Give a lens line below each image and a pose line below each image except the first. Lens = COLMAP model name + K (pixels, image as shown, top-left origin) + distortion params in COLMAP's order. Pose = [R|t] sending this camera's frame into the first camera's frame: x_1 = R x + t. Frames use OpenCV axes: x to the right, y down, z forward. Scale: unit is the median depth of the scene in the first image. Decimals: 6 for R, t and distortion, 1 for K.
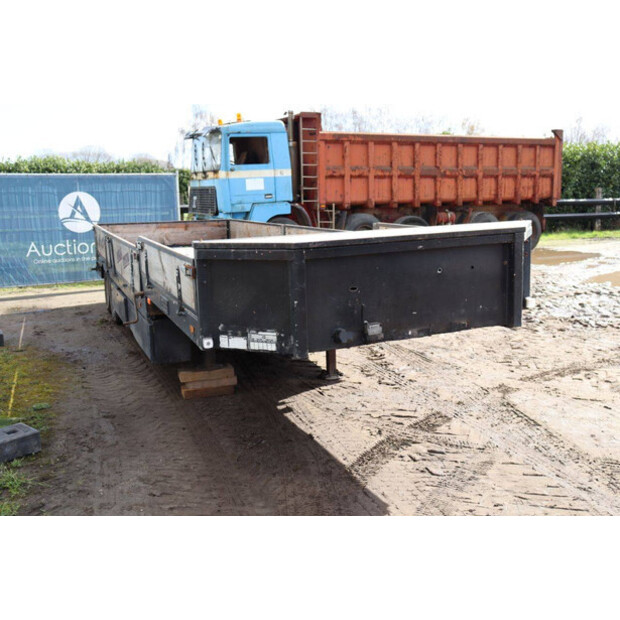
lens RADIAL K [[768.0, 0, 310.8], [0, 768.0, 309.9], [0, 0, 1]] dist [-0.014864, 0.000000]
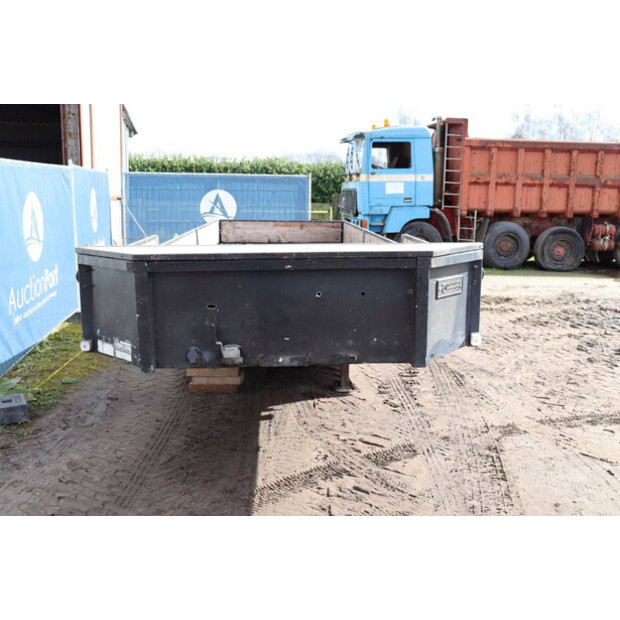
lens RADIAL K [[695.2, 0, 309.7], [0, 695.2, 305.8], [0, 0, 1]] dist [-0.044151, 0.000000]
pose [[0.926775, 0.093844, -0.363705, 0.299324], [-0.089382, 0.995572, 0.029119, -0.040134], [0.364827, 0.005522, 0.931059, 0.161235]]
